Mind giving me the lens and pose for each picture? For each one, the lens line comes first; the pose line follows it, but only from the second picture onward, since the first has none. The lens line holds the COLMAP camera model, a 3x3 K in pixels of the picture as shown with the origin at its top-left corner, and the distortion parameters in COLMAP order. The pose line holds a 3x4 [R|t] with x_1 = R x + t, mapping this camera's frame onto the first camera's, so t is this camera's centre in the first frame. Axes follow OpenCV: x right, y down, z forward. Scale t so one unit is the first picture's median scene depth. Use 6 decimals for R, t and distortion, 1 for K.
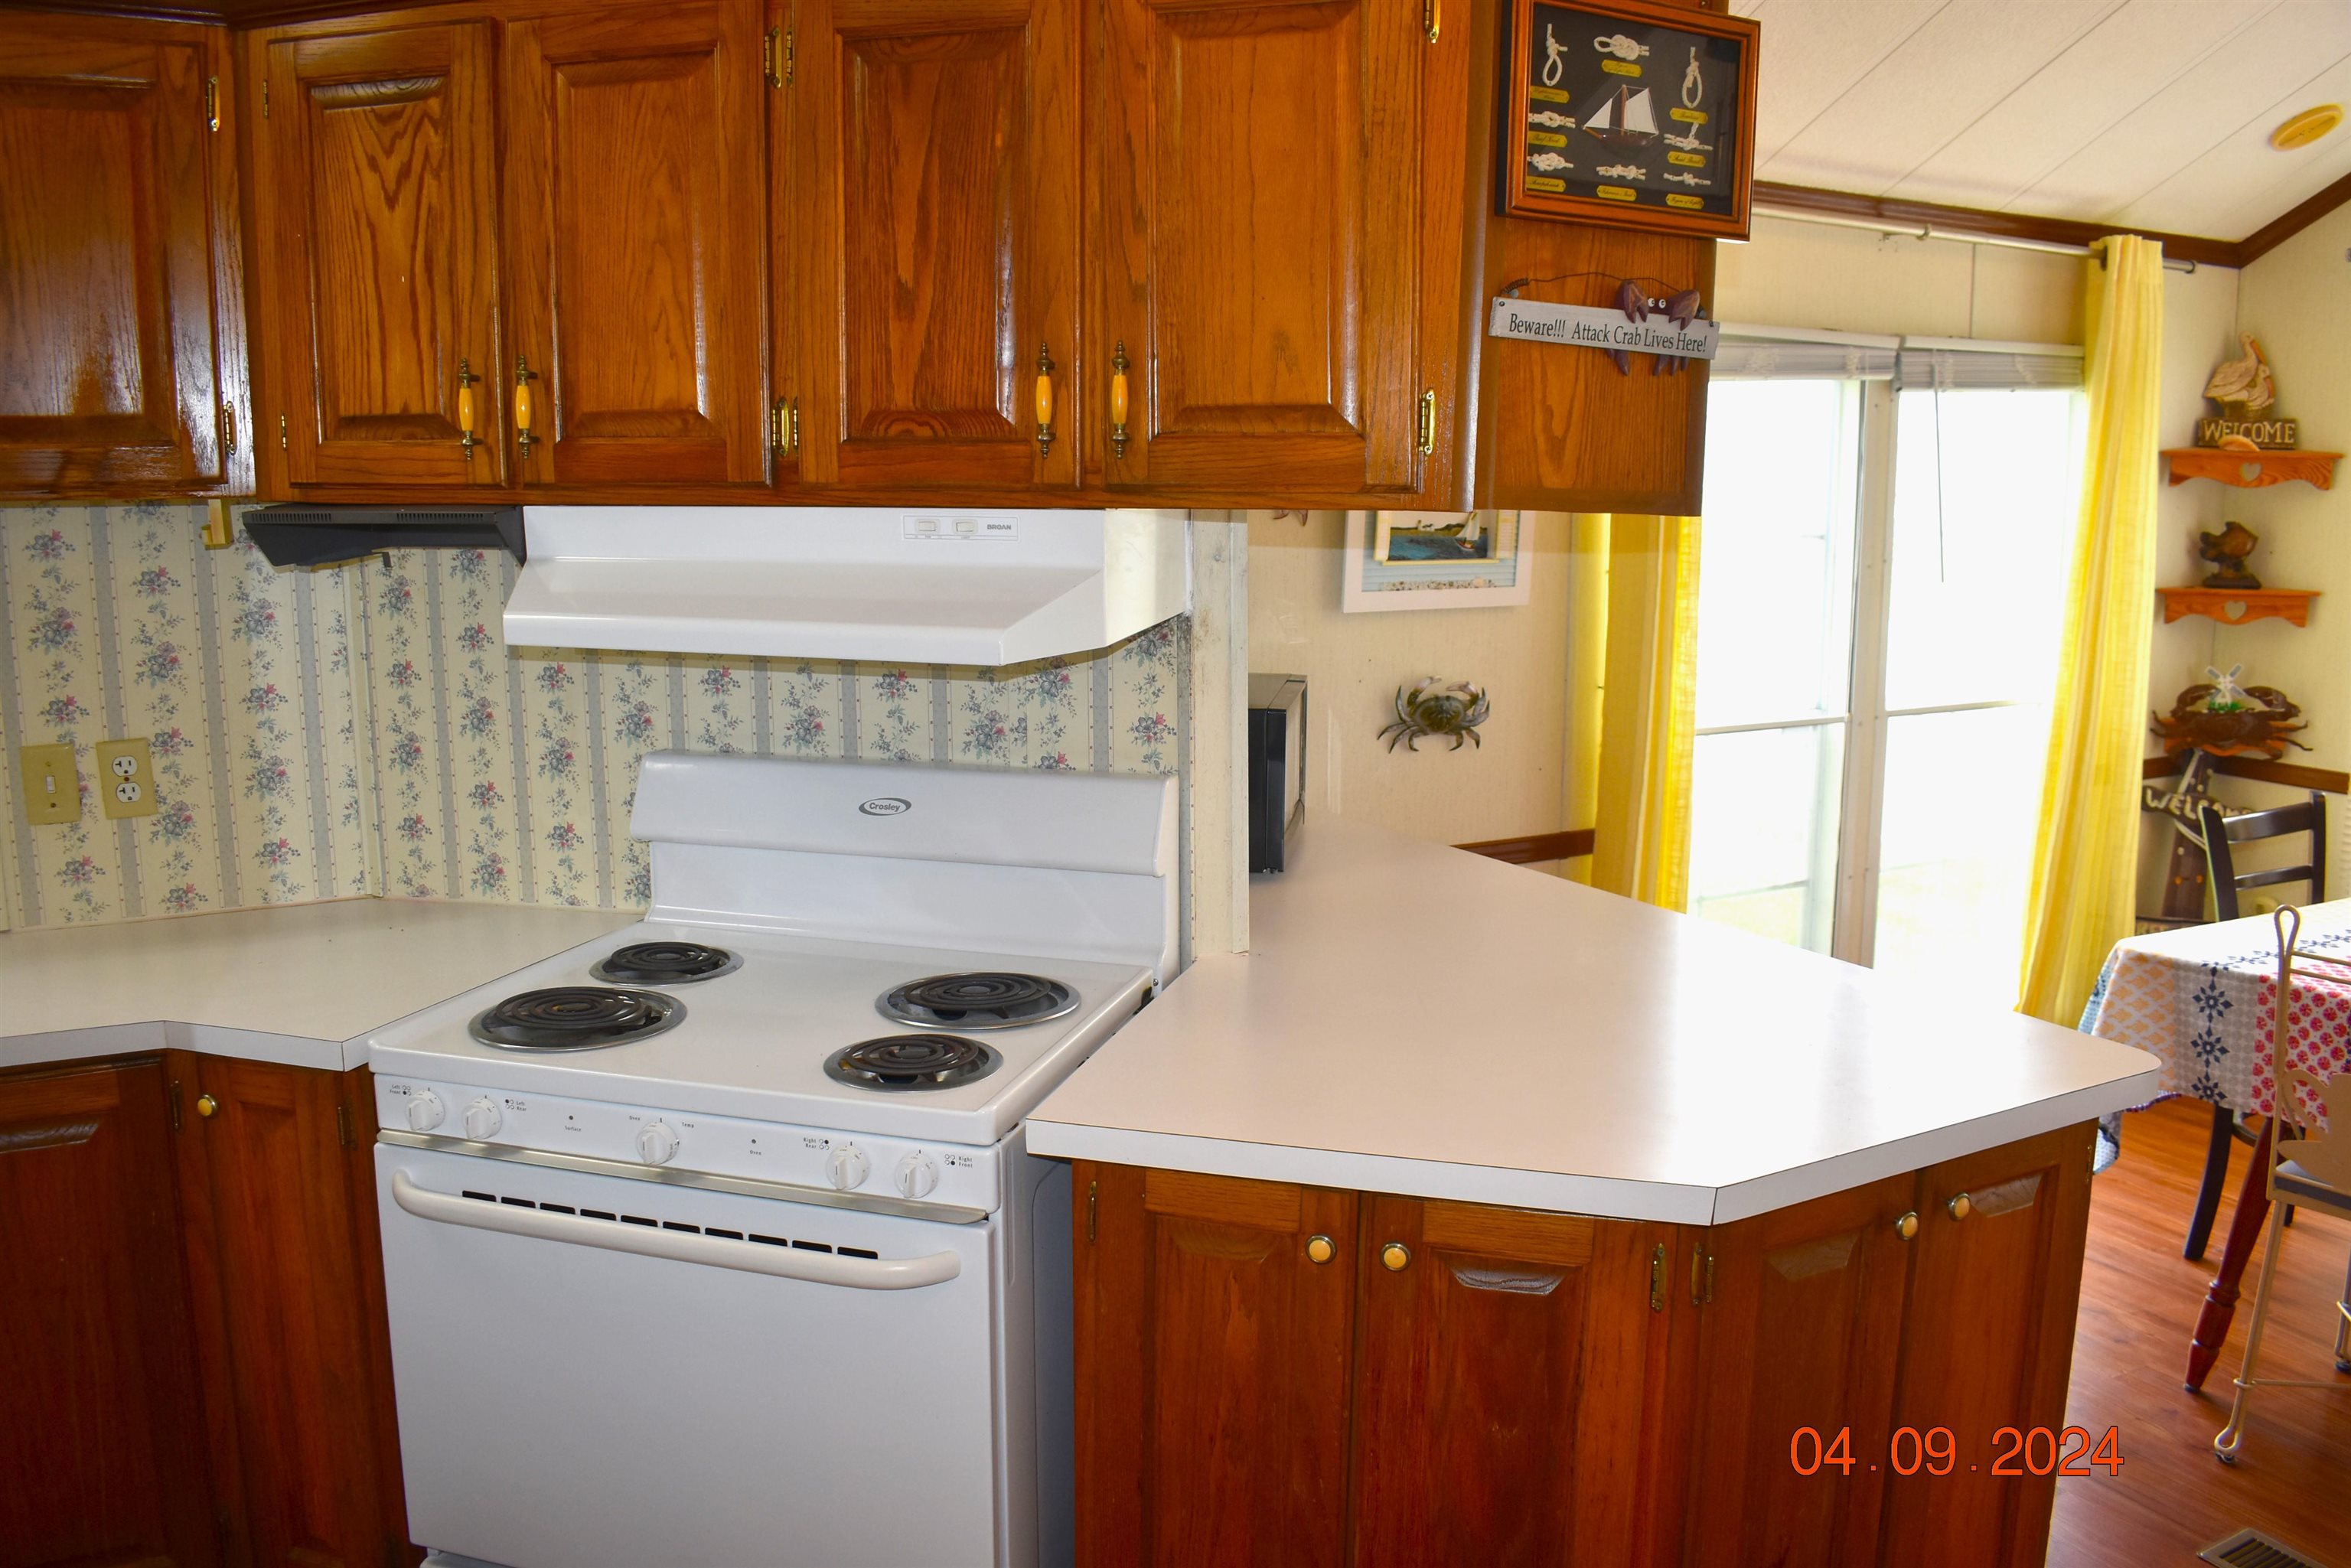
lens RADIAL K [[1834.5, 0, 1186.7], [0, 1834.5, 776.6], [0, 0, 1]] dist [-0.089560, 0.007018]
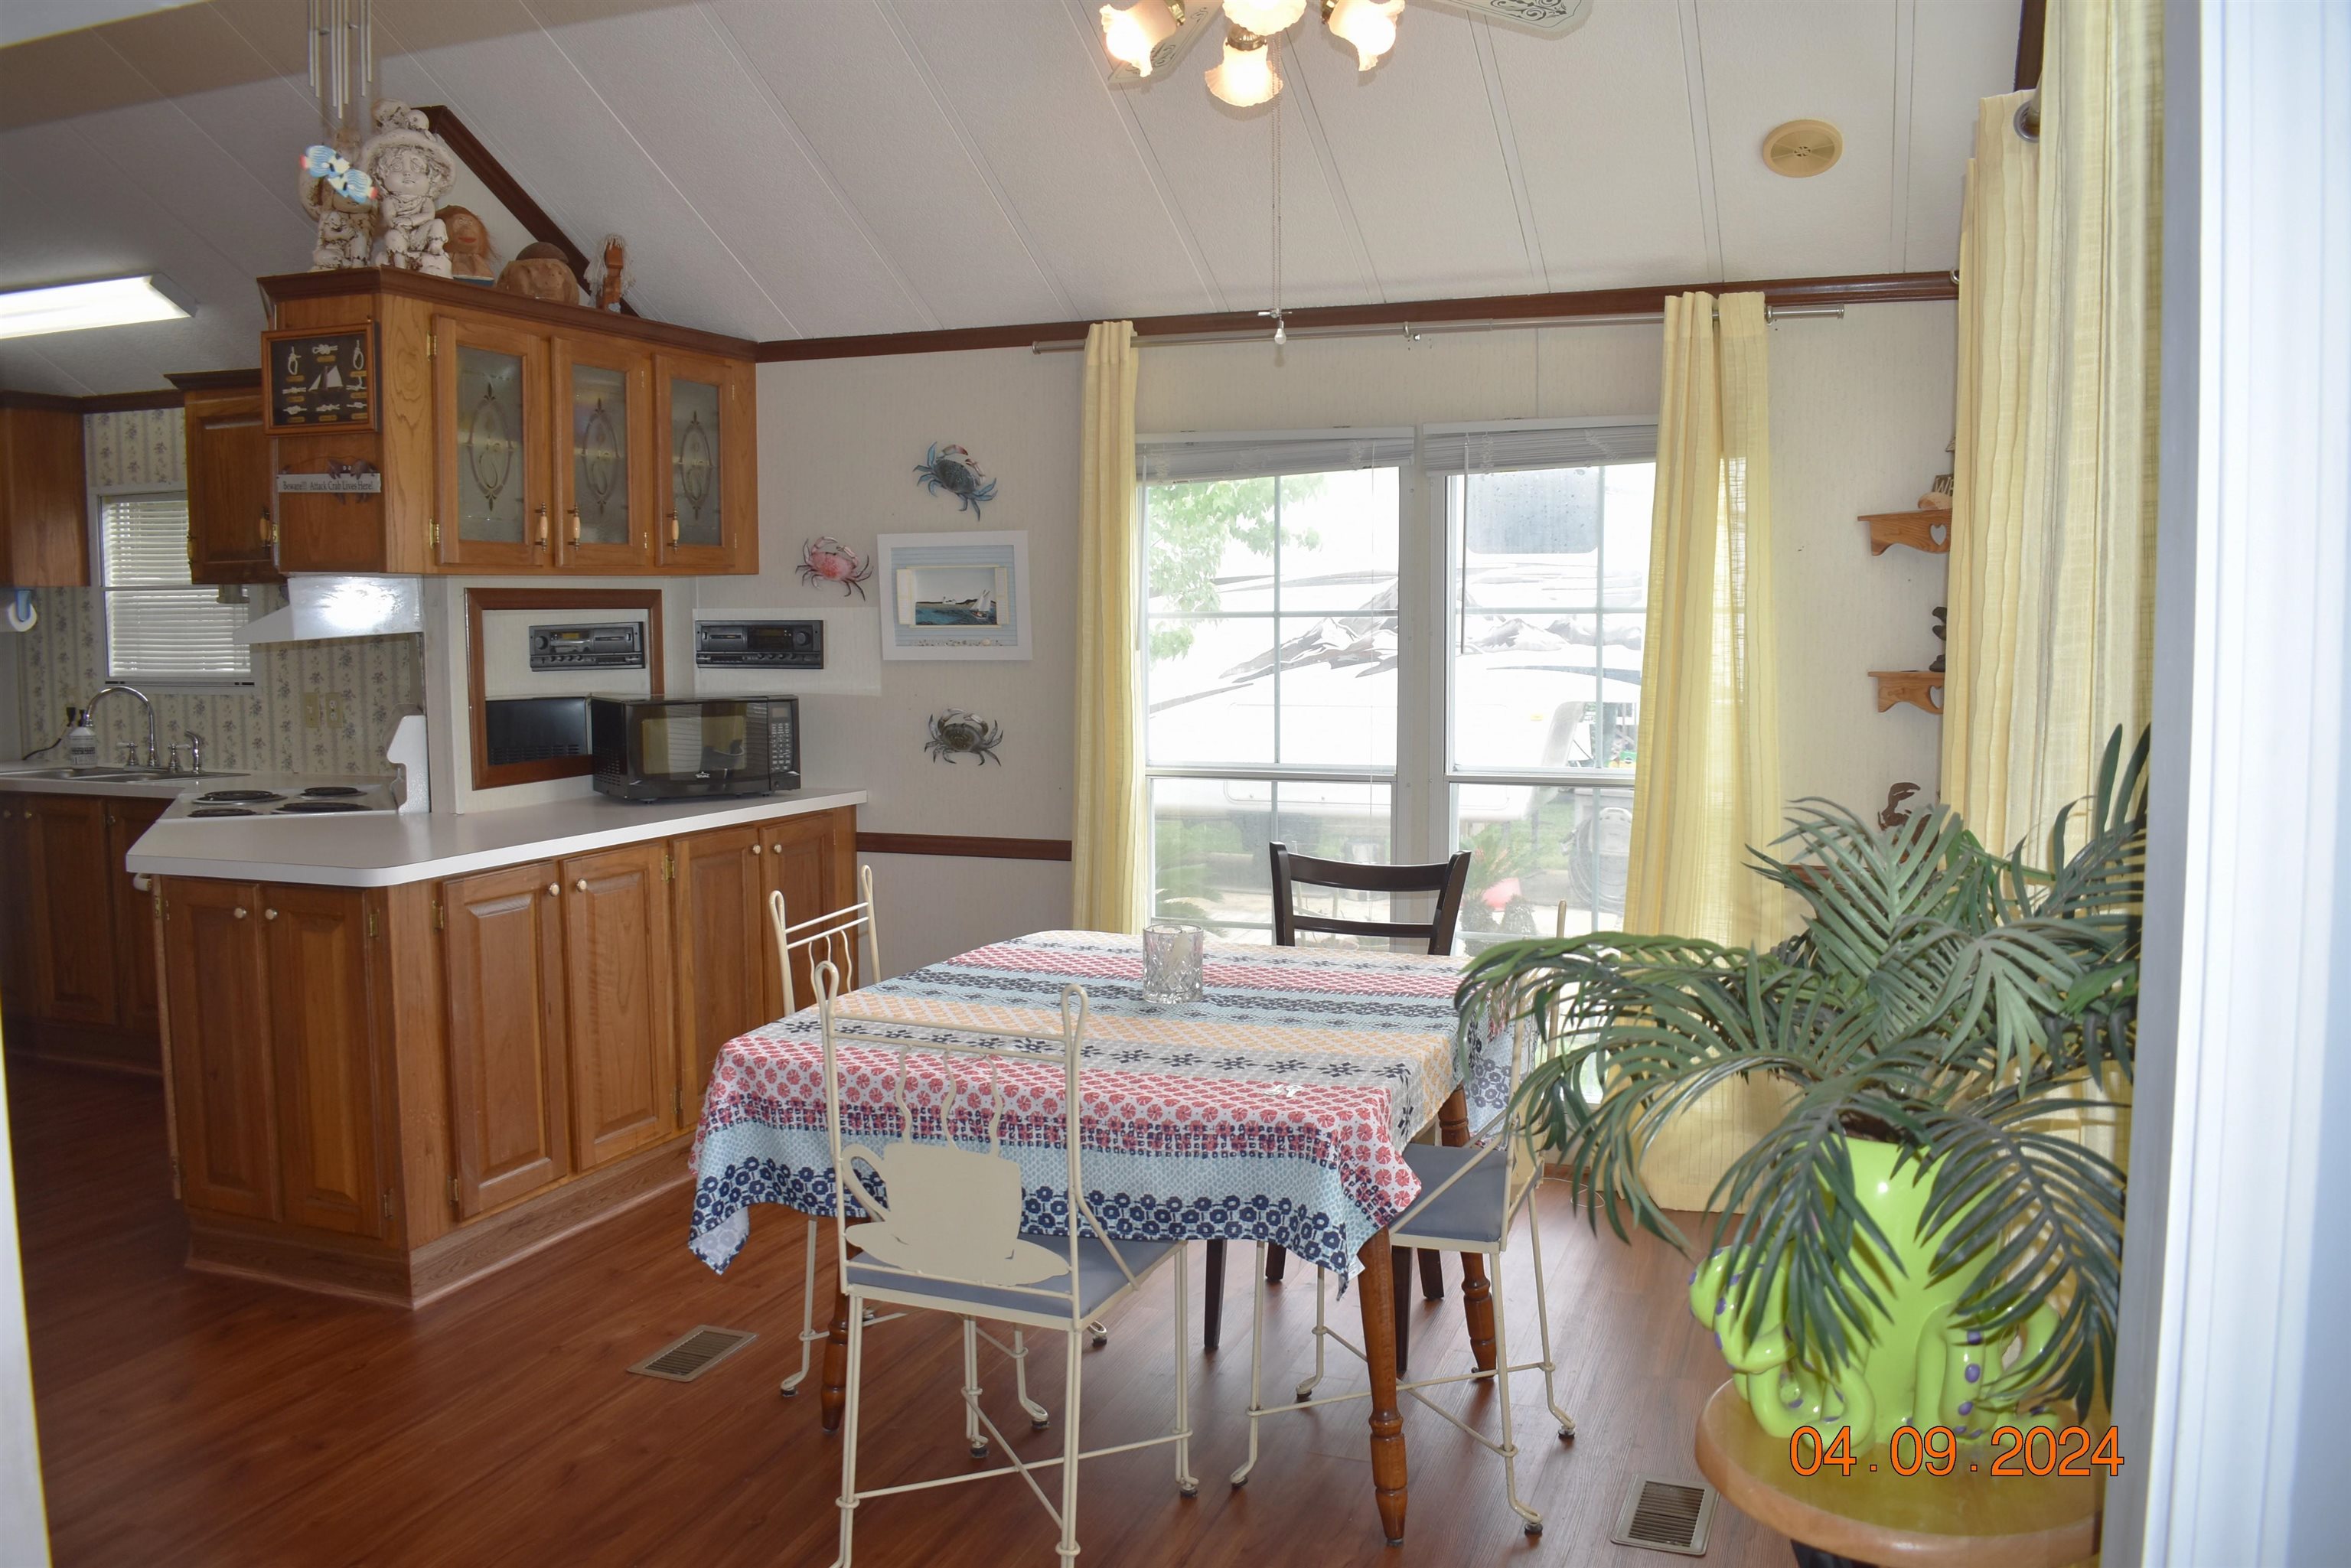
lens RADIAL K [[1834.5, 0, 1186.7], [0, 1834.5, 776.6], [0, 0, 1]] dist [-0.089560, 0.007018]
pose [[0.659467, 0.059239, -0.749396, 1.340723], [-0.118977, 0.992550, -0.026240, 0.011779], [0.742259, 0.106465, 0.661602, 0.228539]]
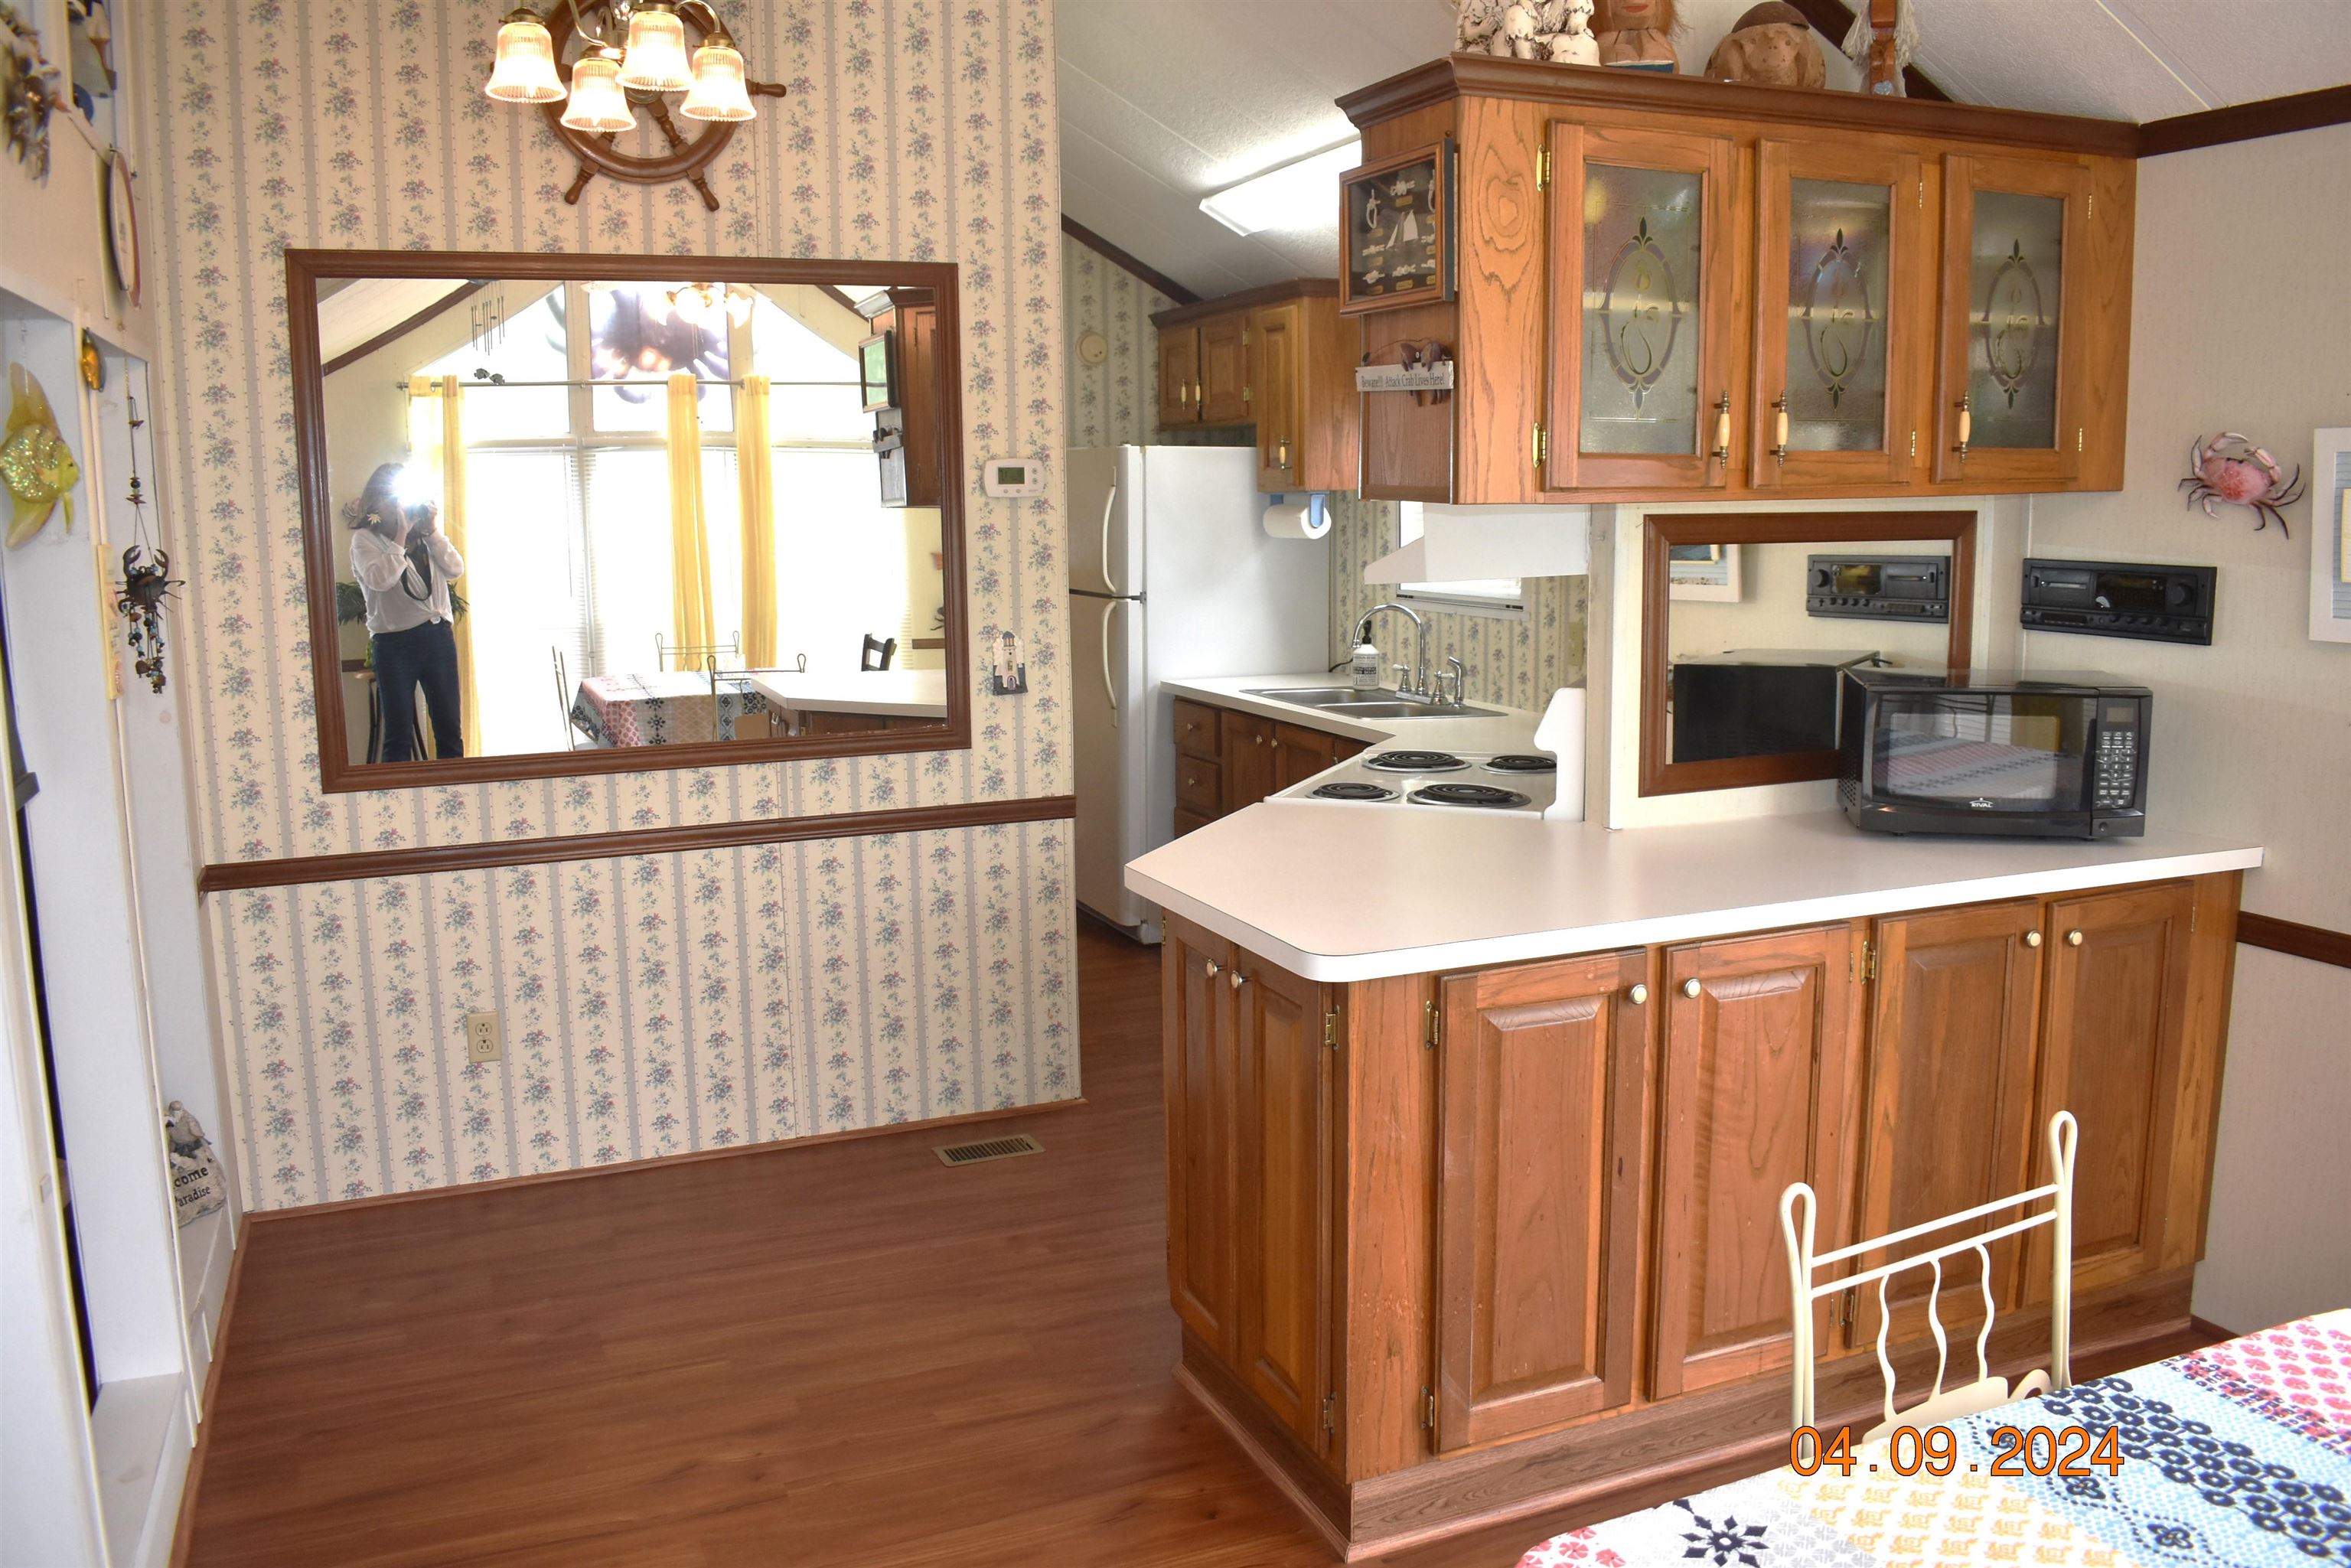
lens RADIAL K [[1832.6, 0, 1184.4], [0, 1832.6, 783.2], [0, 0, 1]] dist [-0.094477, 0.006560]
pose [[-0.095177, 0.152026, -0.983783, 0.973911], [-0.155610, 0.973848, 0.165546, -0.079110], [0.983223, 0.168843, -0.069031, 0.545023]]
